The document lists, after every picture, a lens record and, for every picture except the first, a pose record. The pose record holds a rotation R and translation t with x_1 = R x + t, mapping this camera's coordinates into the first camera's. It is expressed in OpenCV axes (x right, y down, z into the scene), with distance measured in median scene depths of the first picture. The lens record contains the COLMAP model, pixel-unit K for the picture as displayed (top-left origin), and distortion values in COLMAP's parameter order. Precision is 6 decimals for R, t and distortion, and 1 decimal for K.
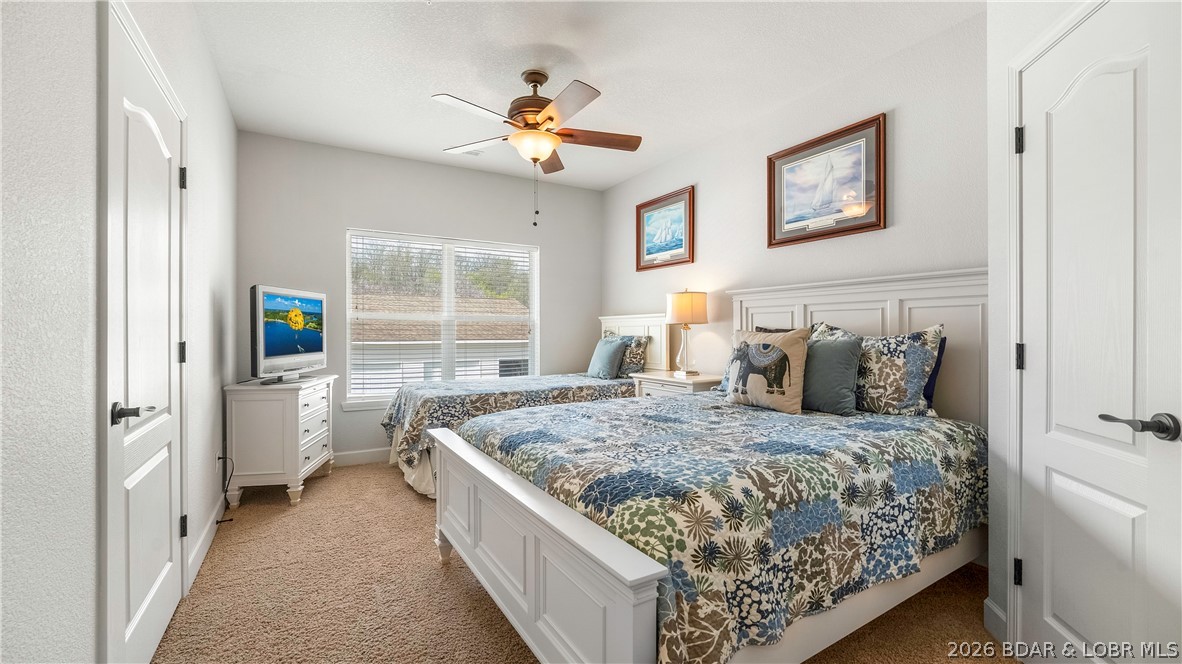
lens RADIAL K [[498.1, 0, 591.0], [0, 498.1, 332.0], [0, 0, 1]] dist [0.000047, 0.000004]
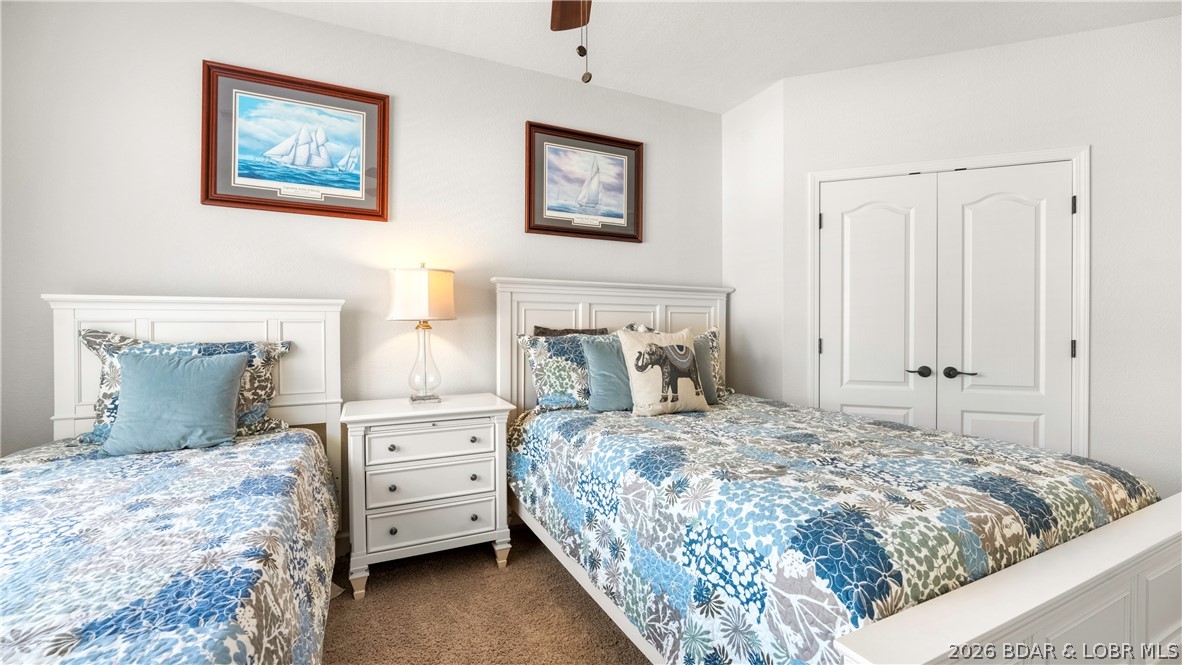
lens RADIAL K [[473.2, 0, 590.3], [0, 473.2, 329.2], [0, 0, 1]] dist [-0.001325, -0.000436]
pose [[0.096348, -0.000141, 0.995348, -0.457101], [0.002255, 0.999997, -0.000076, -0.005065], [-0.995345, 0.002252, 0.096348, 0.887429]]
